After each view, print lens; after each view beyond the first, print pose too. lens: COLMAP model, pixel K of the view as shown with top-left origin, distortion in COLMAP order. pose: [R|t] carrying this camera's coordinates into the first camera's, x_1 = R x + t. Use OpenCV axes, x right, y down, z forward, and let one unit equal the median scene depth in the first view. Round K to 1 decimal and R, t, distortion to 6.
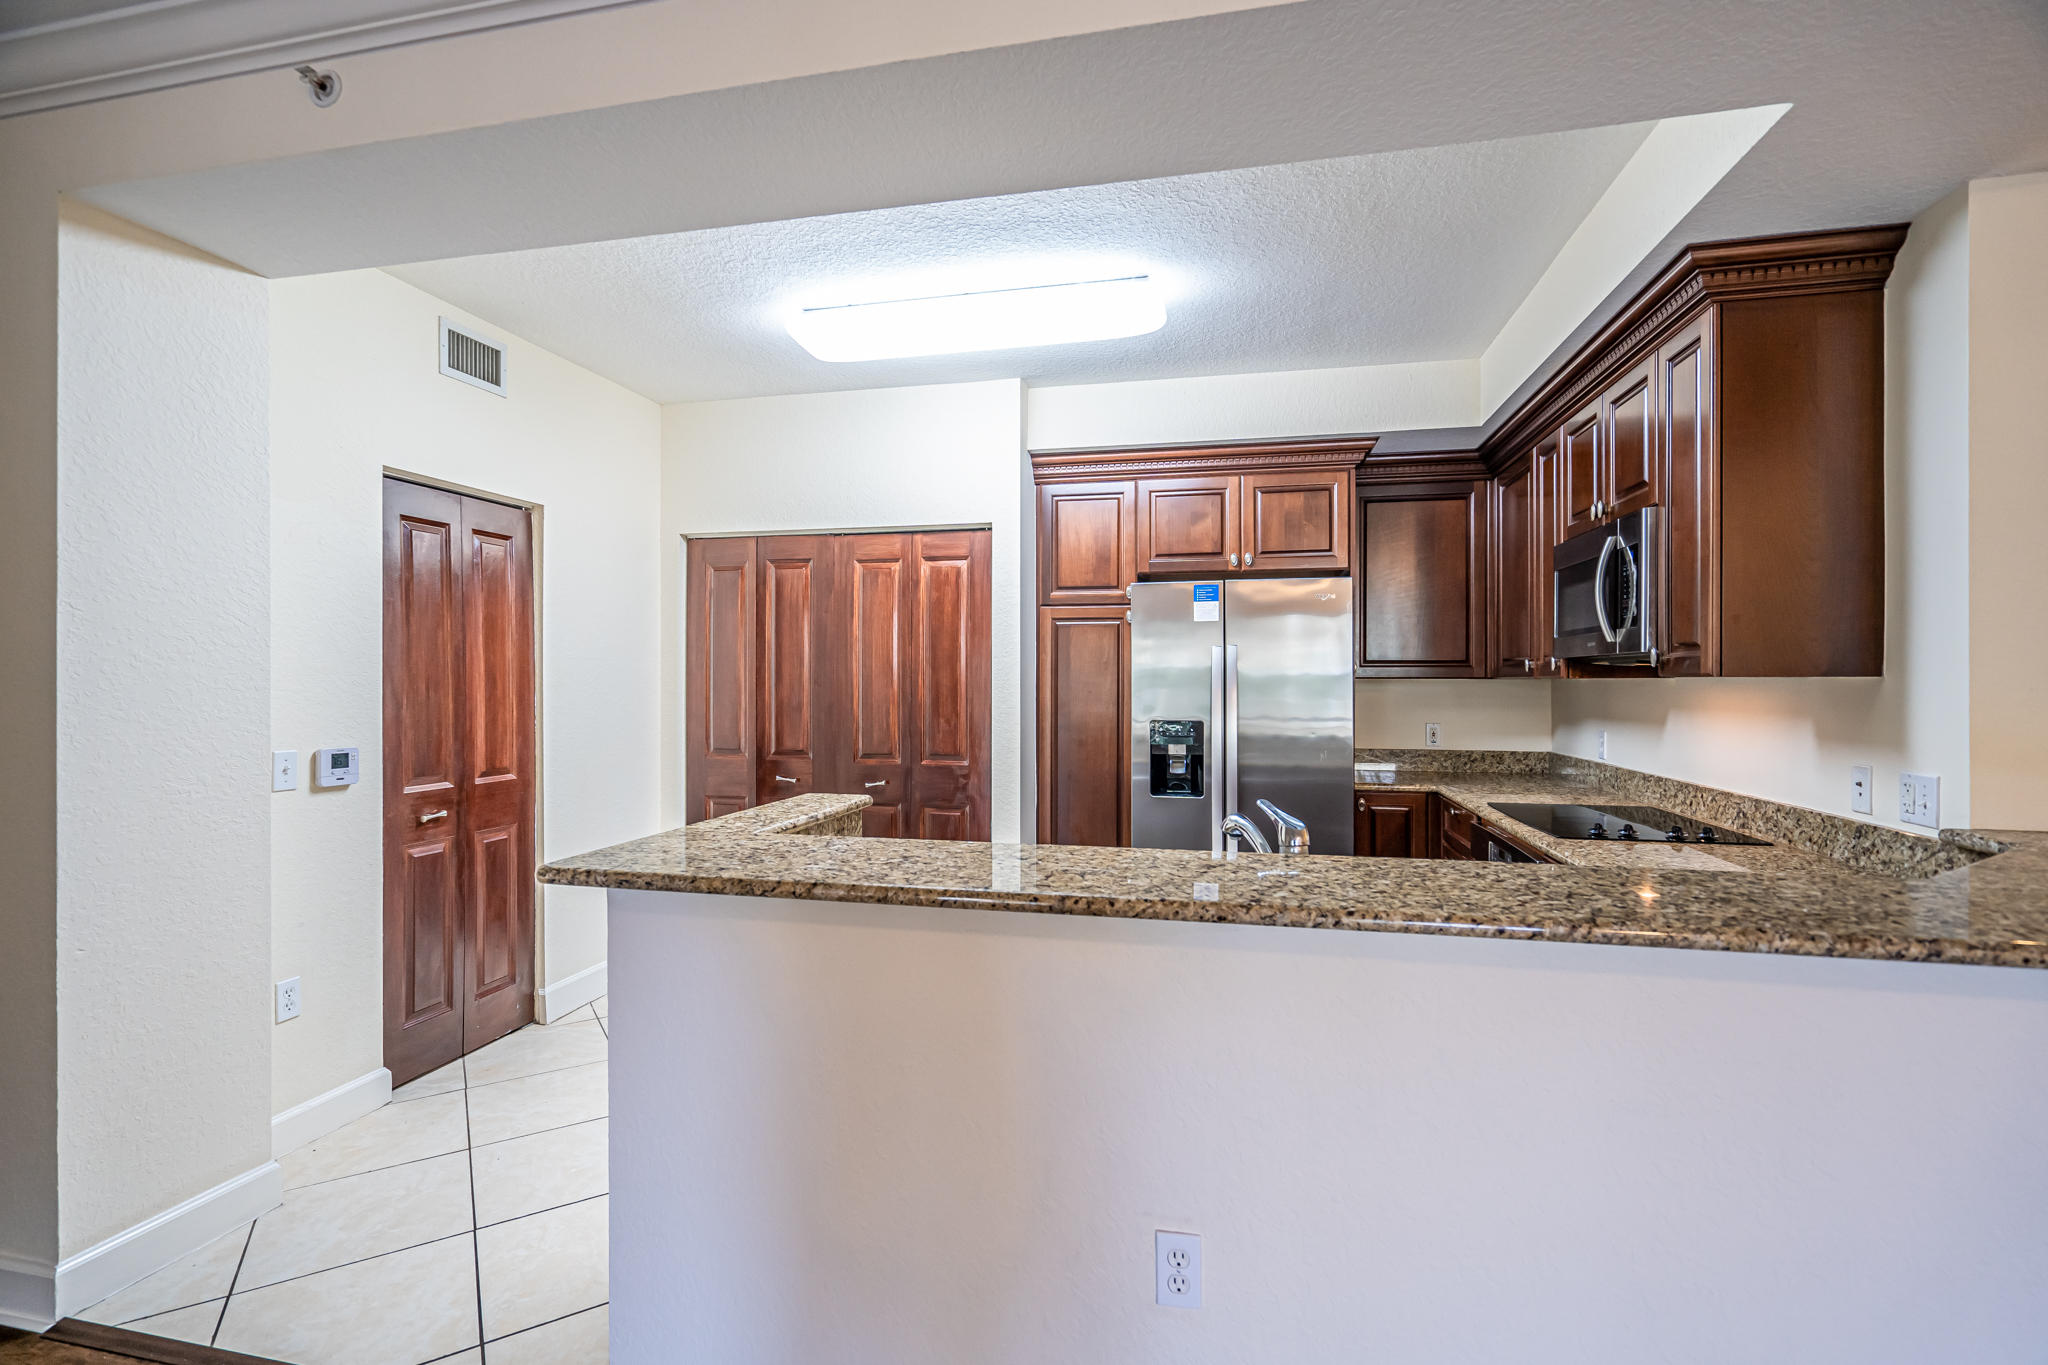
lens RADIAL K [[931.4, 0, 1026.0], [0, 931.4, 686.8], [0, 0, 1]] dist [-0.002774, 0.000475]
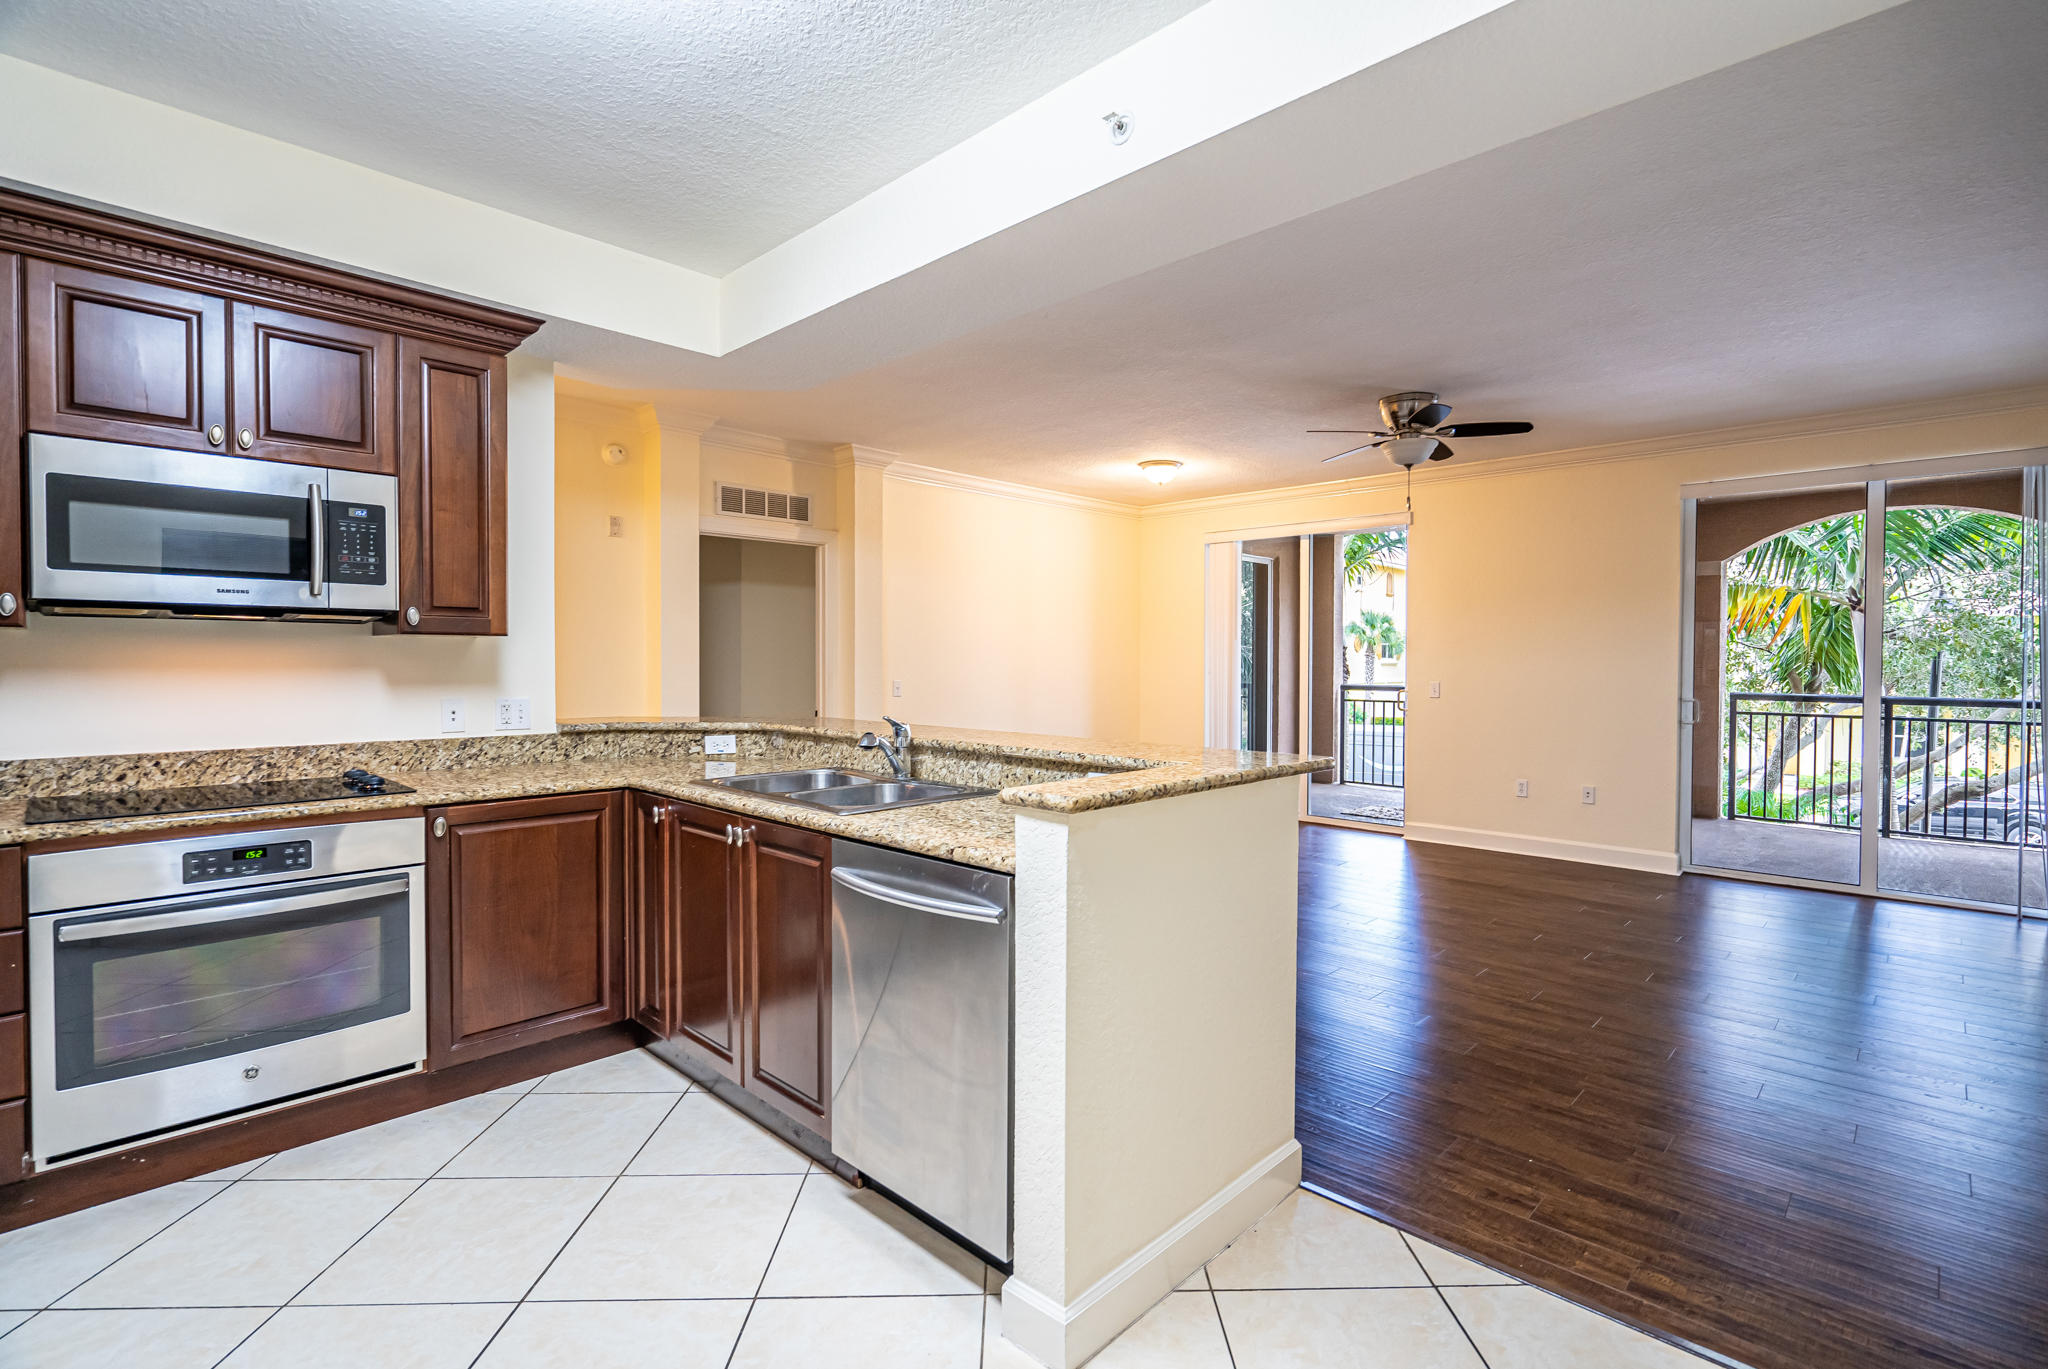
lens RADIAL K [[956.7, 0, 1035.6], [0, 956.7, 681.1], [0, 0, 1]] dist [-0.000287, 0.000462]
pose [[-0.855801, -0.014864, 0.517092, -0.356147], [-0.000825, 0.999625, 0.027370, 0.008711], [-0.517305, 0.022997, -0.855492, 1.013269]]
